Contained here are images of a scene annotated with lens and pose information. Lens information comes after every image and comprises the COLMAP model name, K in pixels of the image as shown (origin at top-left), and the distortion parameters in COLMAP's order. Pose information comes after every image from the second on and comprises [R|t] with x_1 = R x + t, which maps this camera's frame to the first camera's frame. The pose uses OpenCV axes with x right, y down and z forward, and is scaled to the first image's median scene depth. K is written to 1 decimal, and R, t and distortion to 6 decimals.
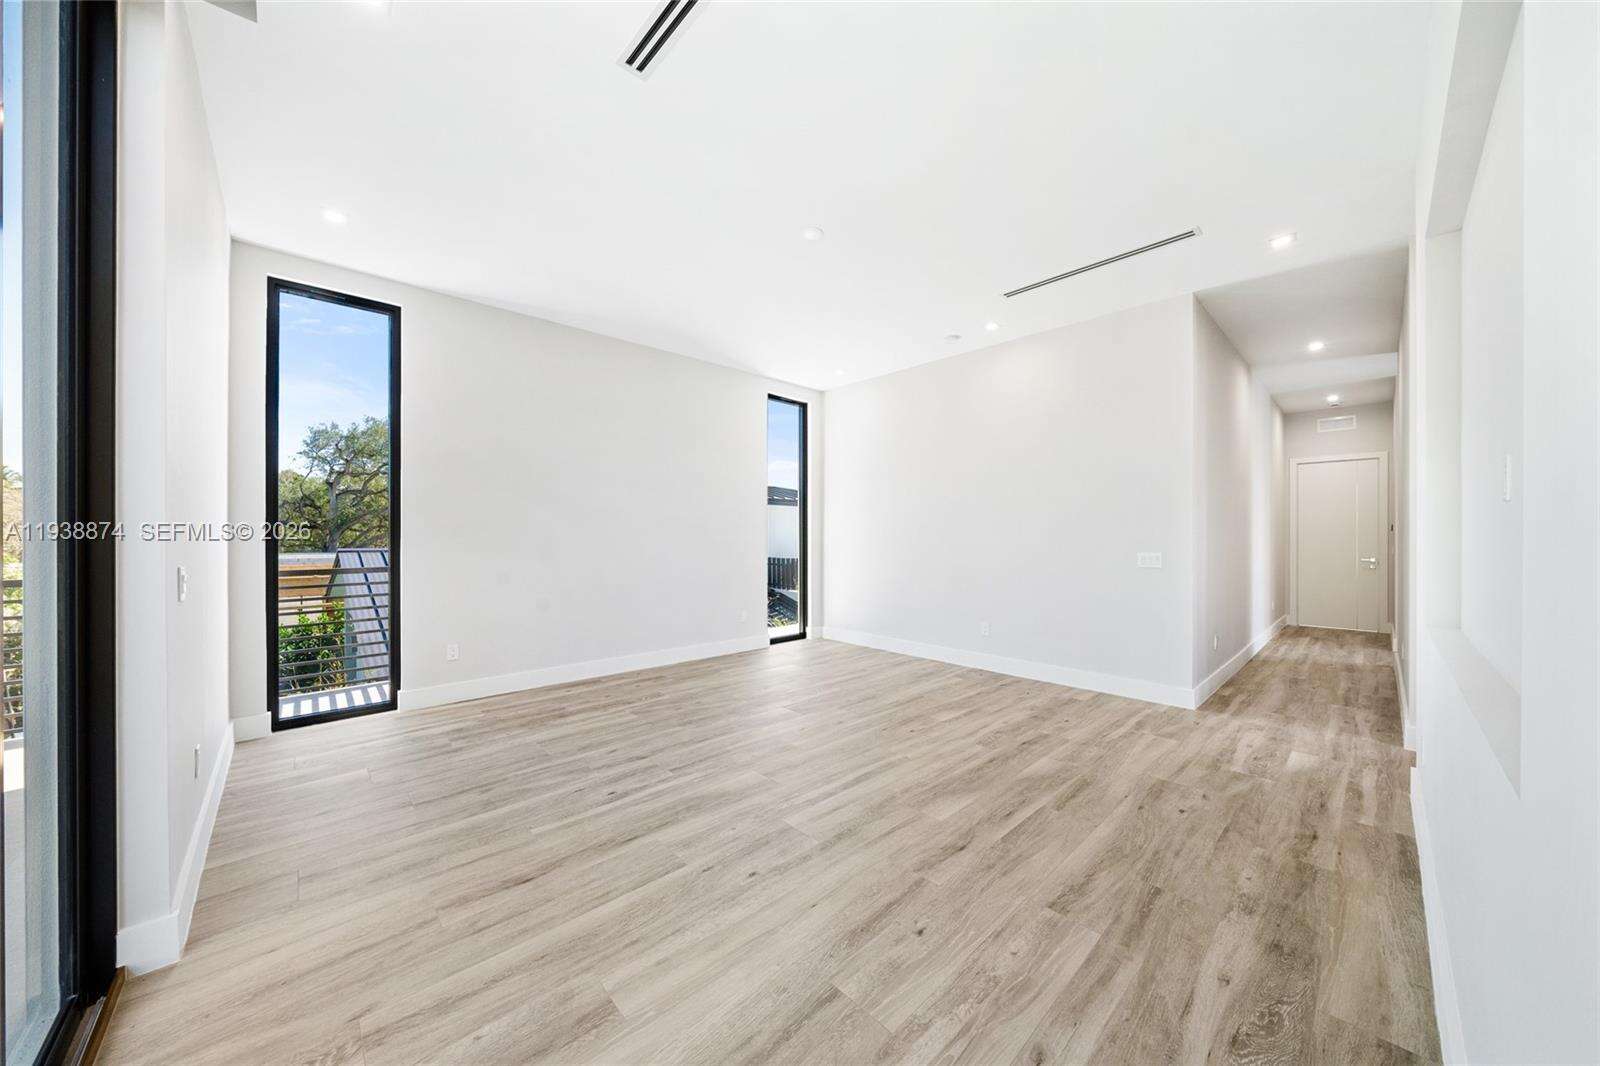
lens RADIAL K [[550.2, 0, 793.2], [0, 550.2, 536.1], [0, 0, 1]] dist [-0.010288, -0.000048]
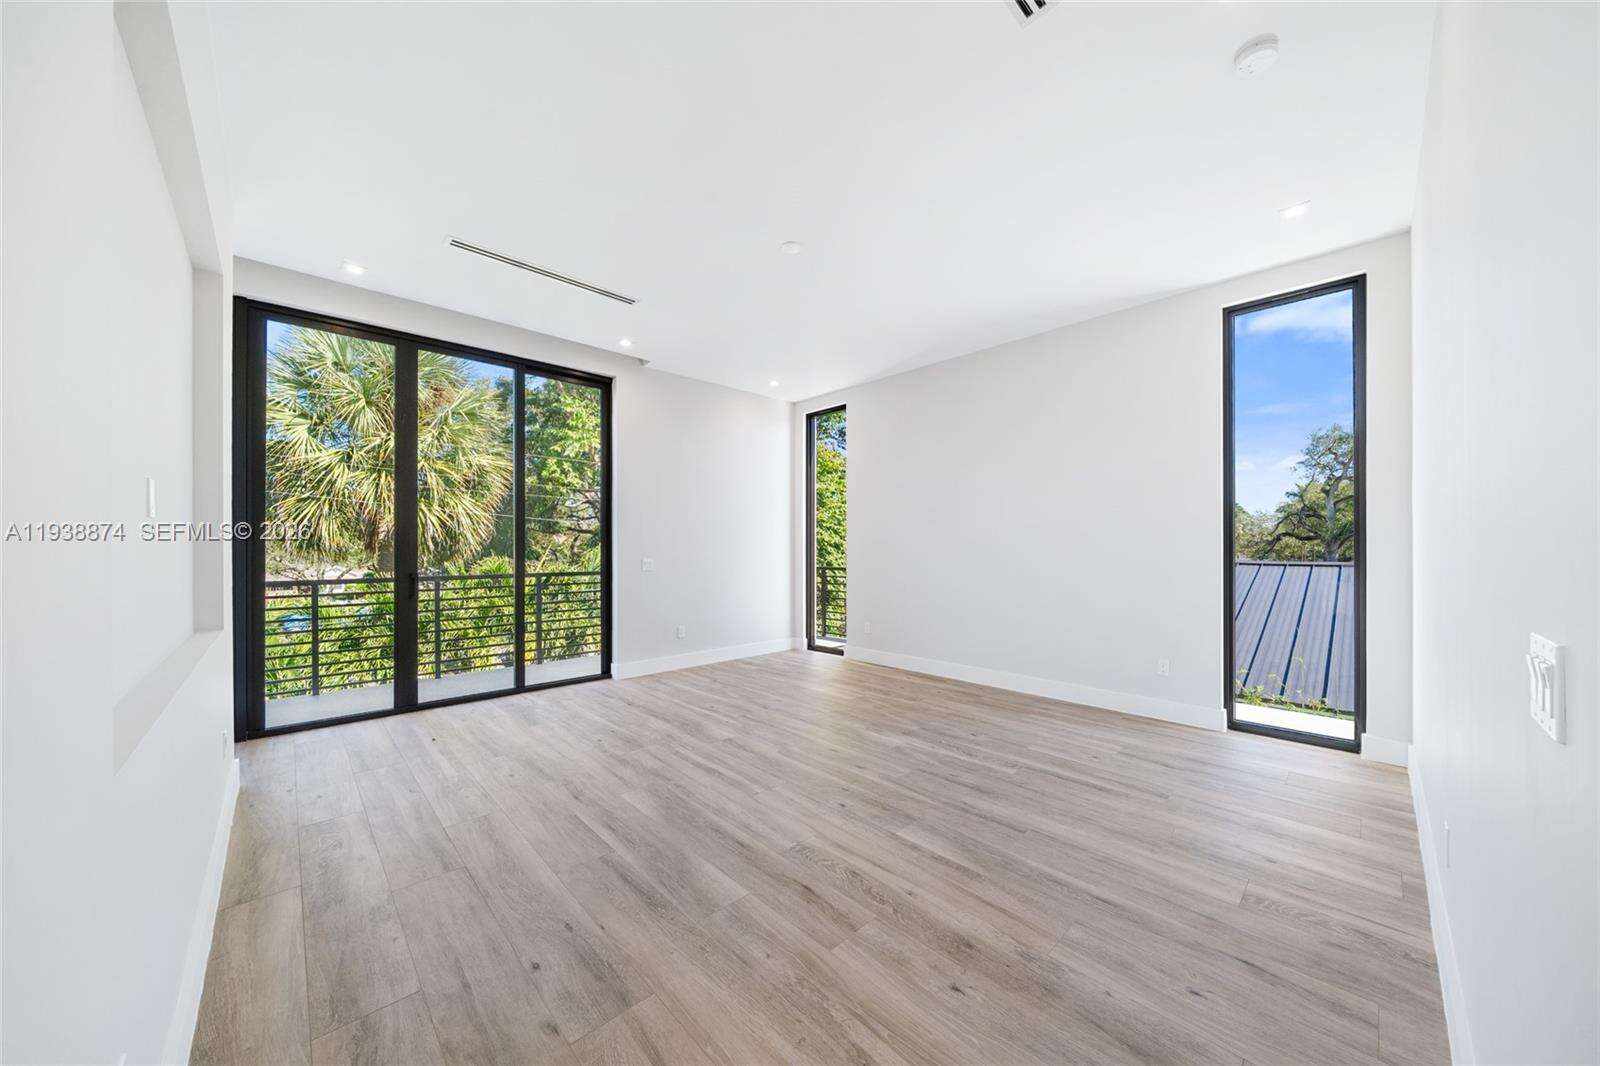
lens RADIAL K [[559.6, 0, 791.0], [0, 559.6, 548.1], [0, 0, 1]] dist [-0.006548, 0.000065]
pose [[-0.006673, -0.000097, -0.999978, 0.848094], [0.000694, 1.000000, -0.000102, 0.002929], [0.999977, -0.000695, -0.006673, 0.808217]]
